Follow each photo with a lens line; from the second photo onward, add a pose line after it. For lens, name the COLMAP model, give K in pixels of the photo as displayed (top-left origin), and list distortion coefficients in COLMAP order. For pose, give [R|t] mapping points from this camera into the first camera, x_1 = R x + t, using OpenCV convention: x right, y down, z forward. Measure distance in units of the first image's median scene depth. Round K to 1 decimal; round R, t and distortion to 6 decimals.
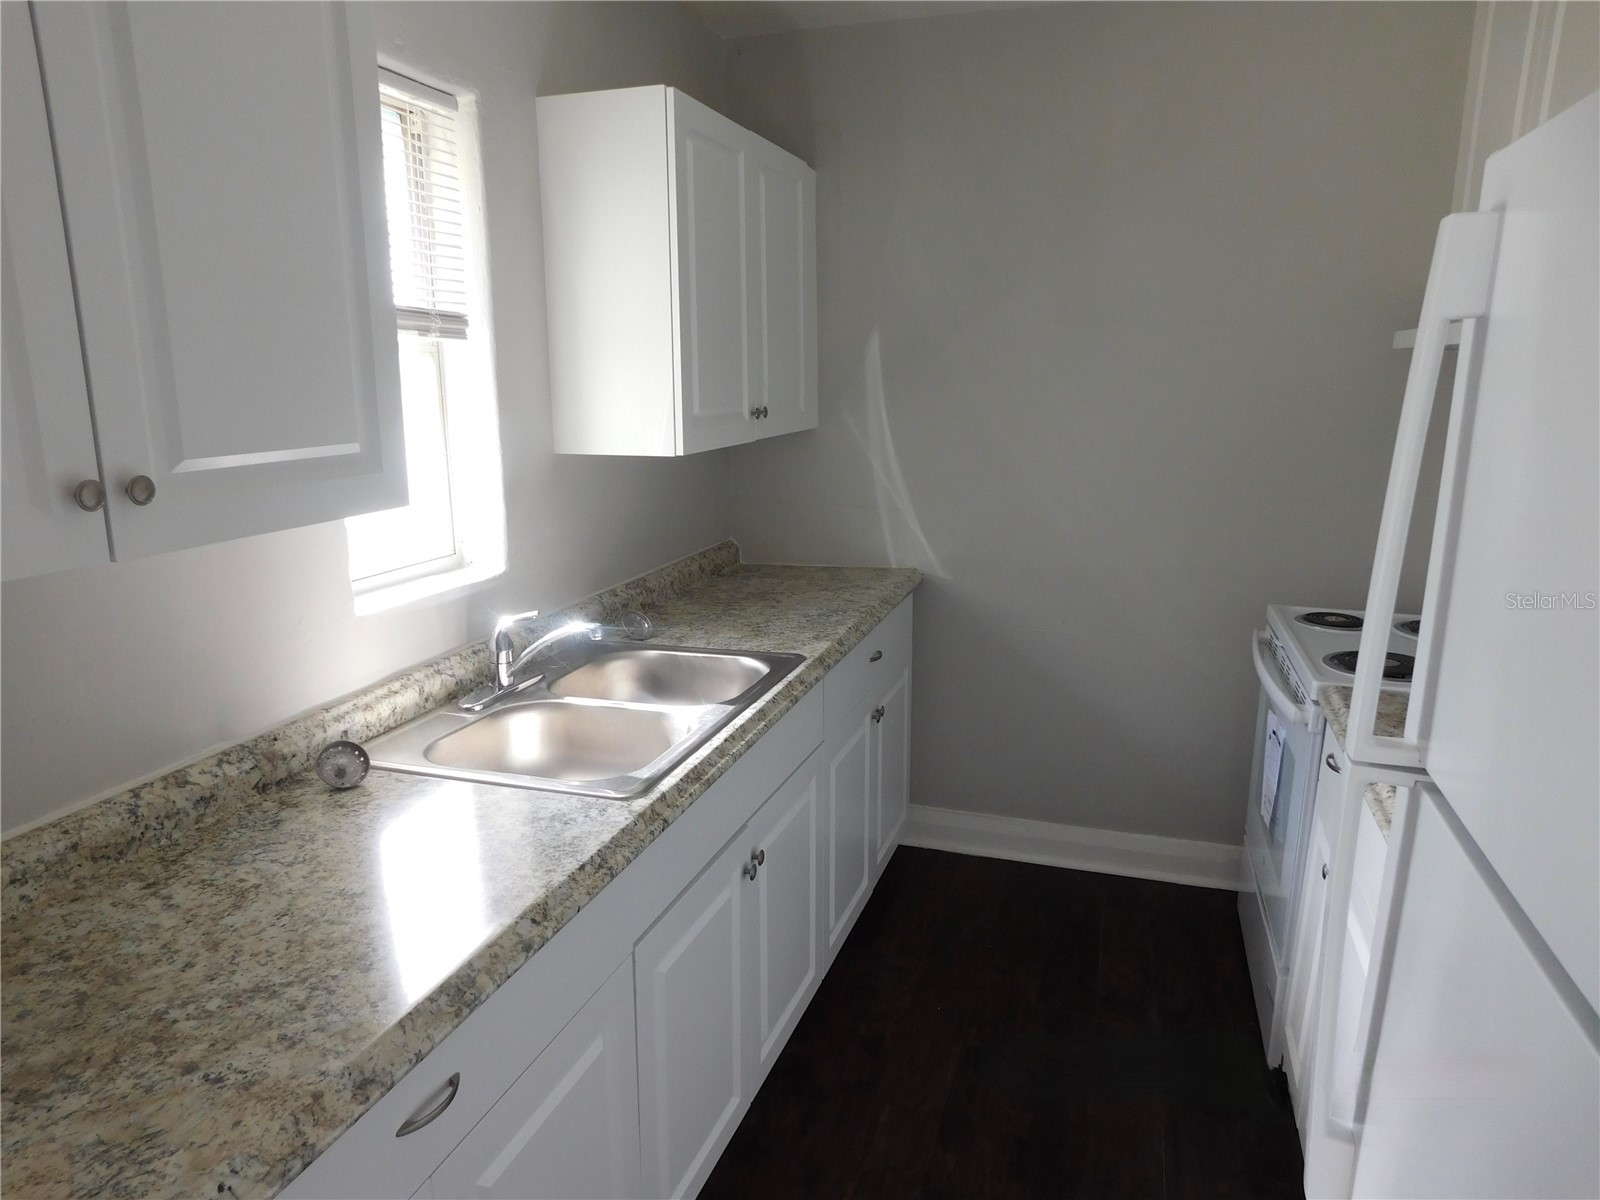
lens RADIAL K [[1066.8, 0, 789.4], [0, 1066.8, 603.6], [0, 0, 1]] dist [-0.069378, 0.059098]
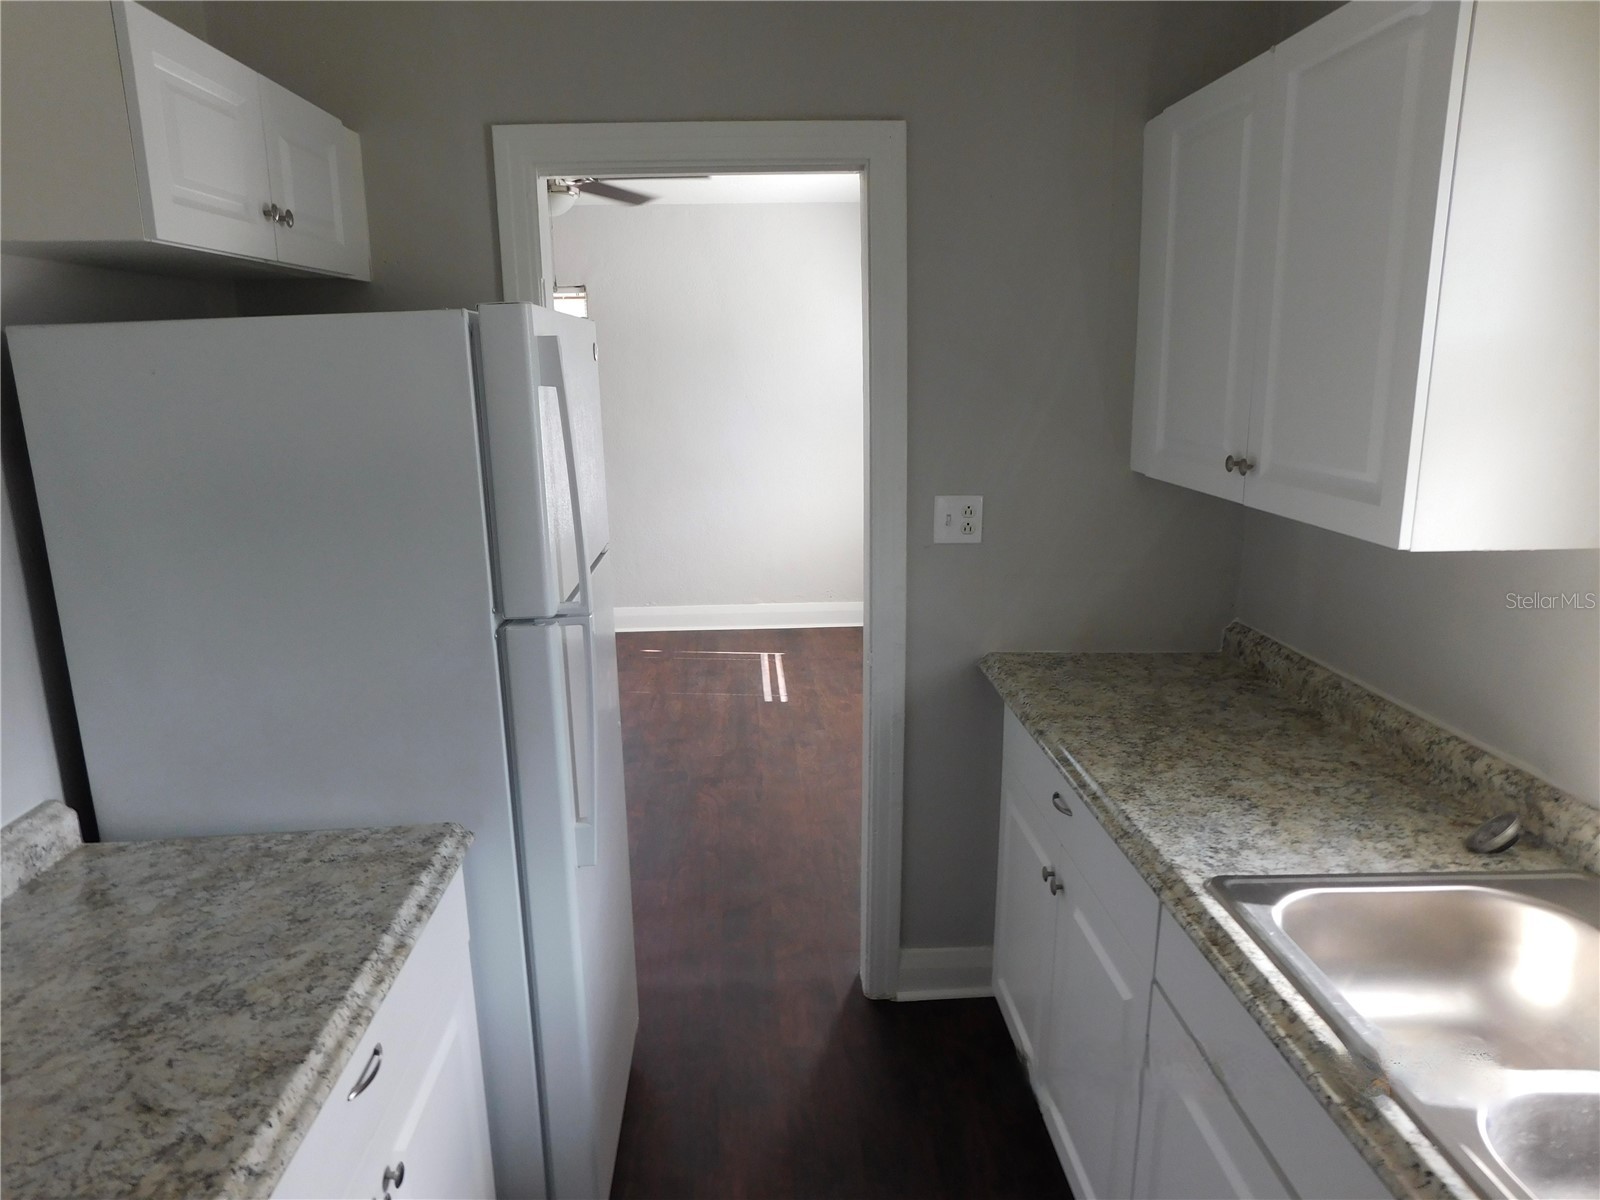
lens RADIAL K [[1066.8, 0, 789.4], [0, 1066.8, 603.6], [0, 0, 1]] dist [-0.069378, 0.059098]
pose [[-0.932941, 0.083604, -0.350187, 0.463033], [-0.073730, 0.907684, 0.413126, -0.363526], [0.352398, 0.411242, -0.840652, 1.452155]]
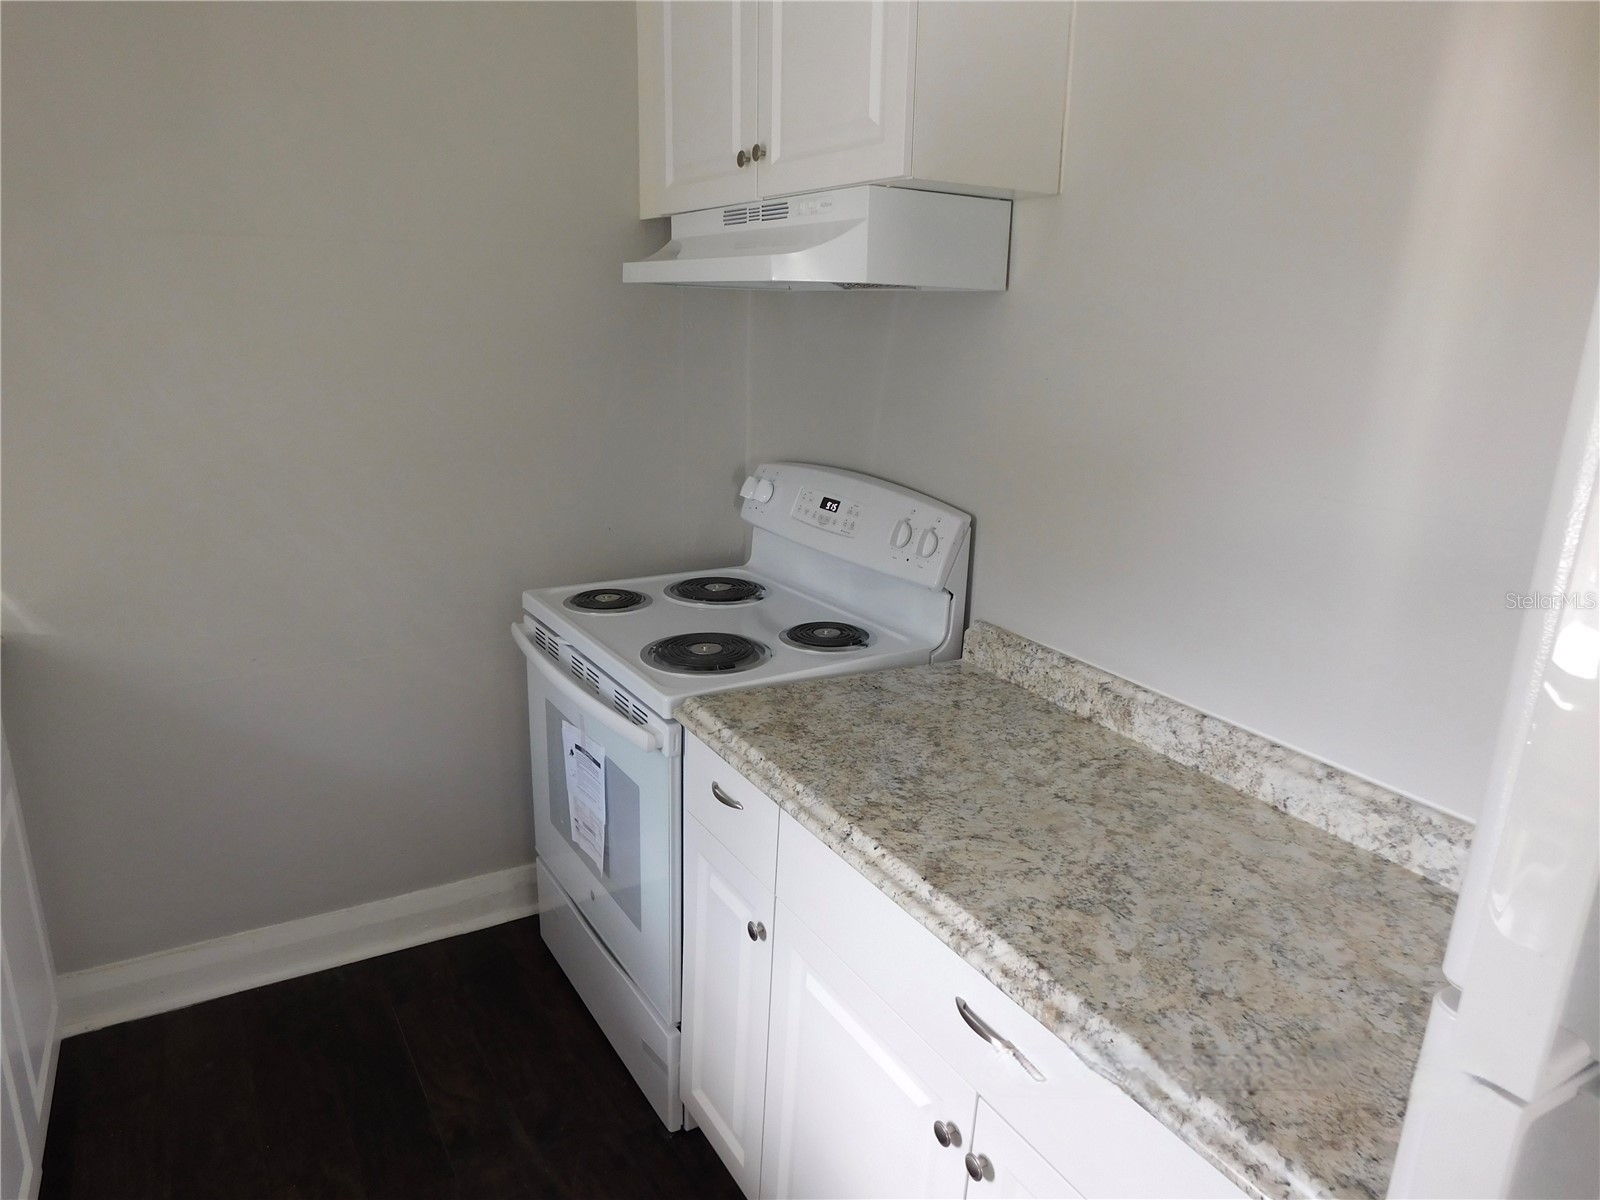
lens RADIAL K [[1066.8, 0, 789.4], [0, 1066.8, 603.6], [0, 0, 1]] dist [-0.069378, 0.059098]
pose [[0.659227, -0.194681, 0.726305, -0.026969], [0.144596, 0.980697, 0.131627, -0.116341], [-0.737911, 0.018249, 0.674652, 0.476987]]
